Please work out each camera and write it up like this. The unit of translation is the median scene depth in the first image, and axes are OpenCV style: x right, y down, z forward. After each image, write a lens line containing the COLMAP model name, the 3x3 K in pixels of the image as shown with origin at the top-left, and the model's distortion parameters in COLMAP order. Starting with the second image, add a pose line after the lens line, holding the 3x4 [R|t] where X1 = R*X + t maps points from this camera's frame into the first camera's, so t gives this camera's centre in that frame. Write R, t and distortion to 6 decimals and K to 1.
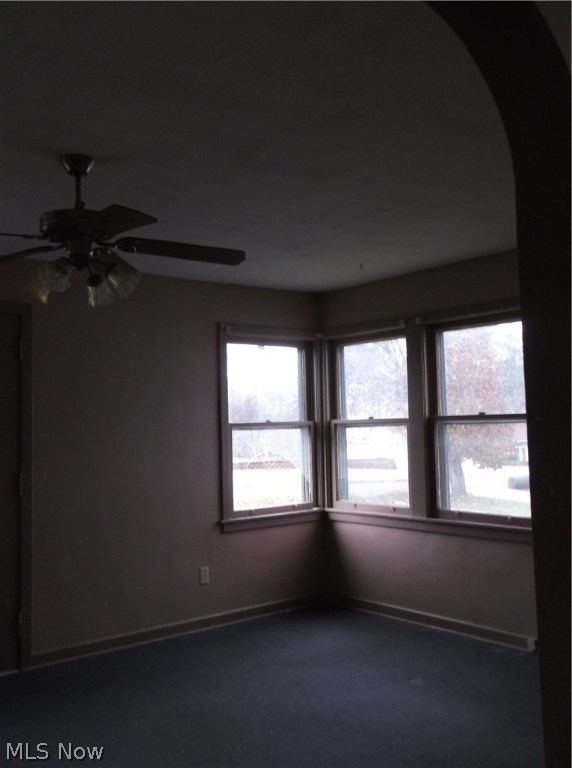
lens RADIAL K [[743.2, 0, 286.0], [0, 743.2, 384.0], [0, 0, 1]] dist [-0.014208, 0.009337]
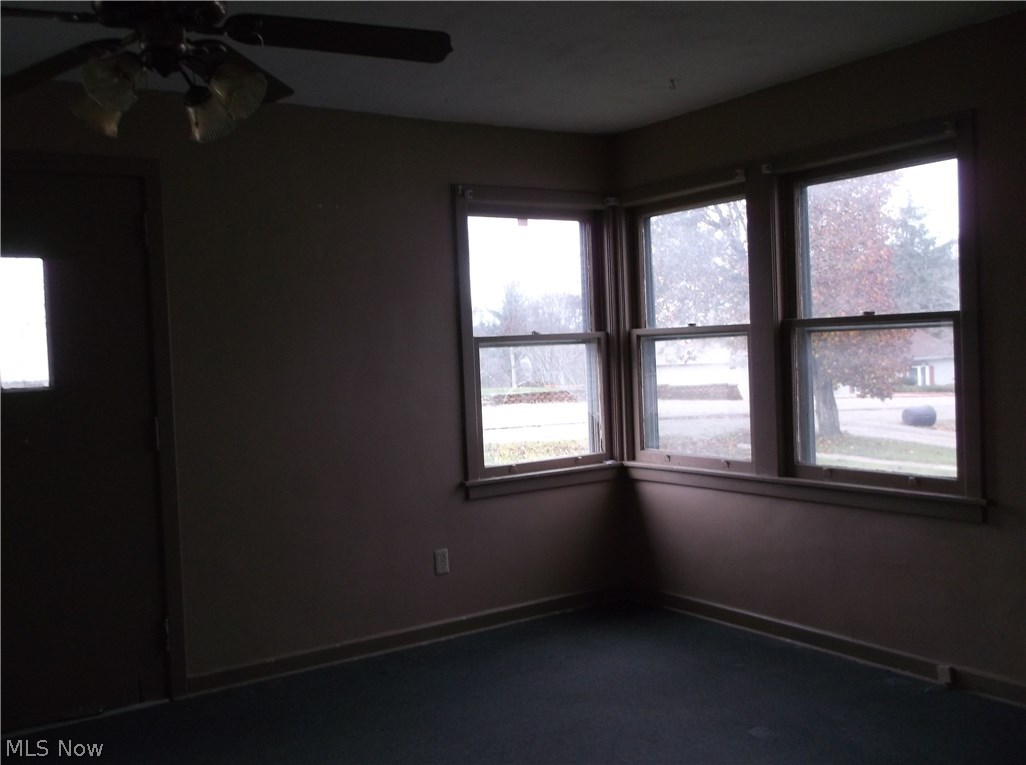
lens RADIAL K [[992.9, 0, 478.2], [0, 992.9, 386.3], [0, 0, 1]] dist [-0.014208, 0.009337]
pose [[0.993495, -0.013313, -0.113093, 0.026615], [0.024406, 0.994958, 0.097277, 0.010104], [0.111228, -0.099404, 0.988811, 0.115224]]
